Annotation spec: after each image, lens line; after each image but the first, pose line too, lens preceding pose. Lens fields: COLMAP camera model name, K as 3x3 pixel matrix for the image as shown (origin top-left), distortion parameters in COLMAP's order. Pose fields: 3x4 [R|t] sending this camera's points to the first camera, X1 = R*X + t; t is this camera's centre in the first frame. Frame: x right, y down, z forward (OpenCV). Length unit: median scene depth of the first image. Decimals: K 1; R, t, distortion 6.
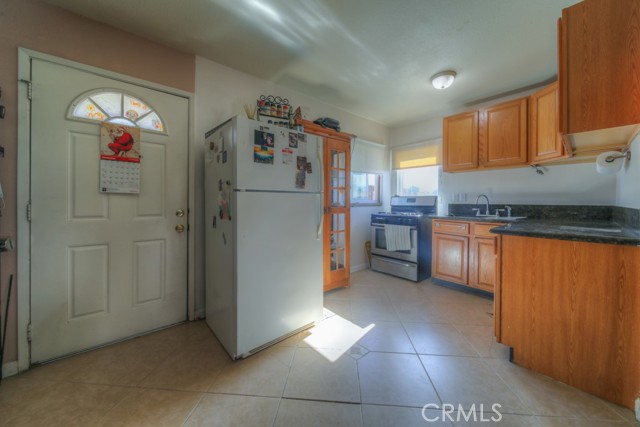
lens RADIAL K [[229.8, 0, 319.5], [0, 229.8, 201.7], [0, 0, 1]] dist [-0.000595, -0.000008]
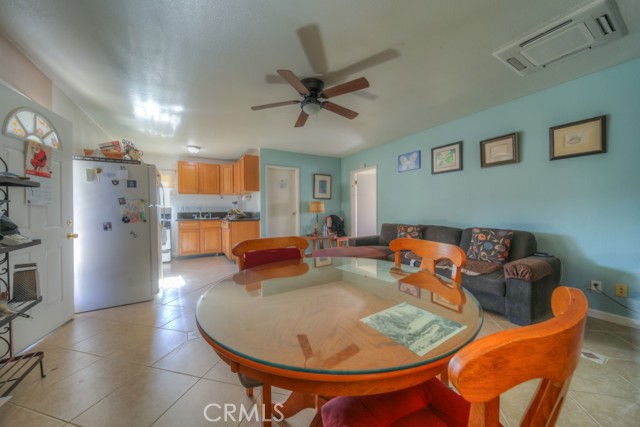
lens RADIAL K [[227.0, 0, 320.6], [0, 227.0, 209.3], [0, 0, 1]] dist [-0.000659, -0.000390]
pose [[0.165913, 0.000639, 0.986140, -1.005083], [0.011850, 0.999926, -0.002642, 0.003980], [-0.986069, 0.012124, 0.165893, -0.316997]]
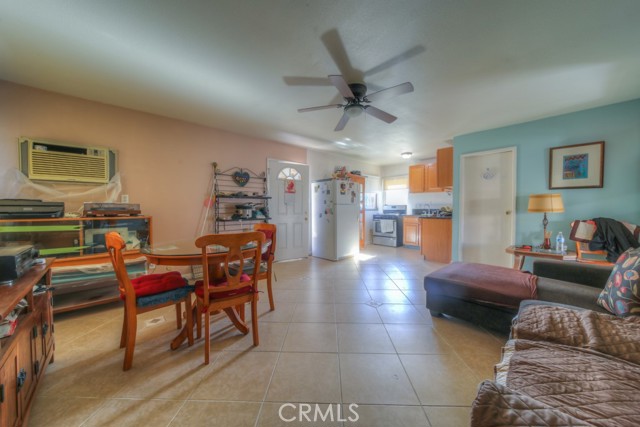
lens RADIAL K [[227.0, 0, 320.6], [0, 227.0, 209.3], [0, 0, 1]] dist [-0.000659, -0.000390]
pose [[0.998524, 0.000008, 0.054304, -0.375643], [-0.000161, 0.999996, 0.002807, 0.008296], [-0.054304, -0.002812, 0.998521, -1.028462]]
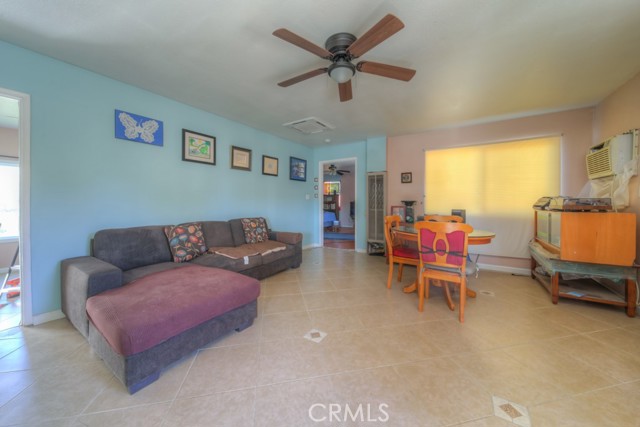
lens RADIAL K [[229.8, 0, 319.5], [0, 229.8, 201.7], [0, 0, 1]] dist [-0.000595, -0.000008]
pose [[-0.956319, -0.002610, -0.292314, 0.045429], [-0.002455, 0.999997, -0.000896, 0.001780], [0.292316, -0.000139, -0.956322, 0.454682]]
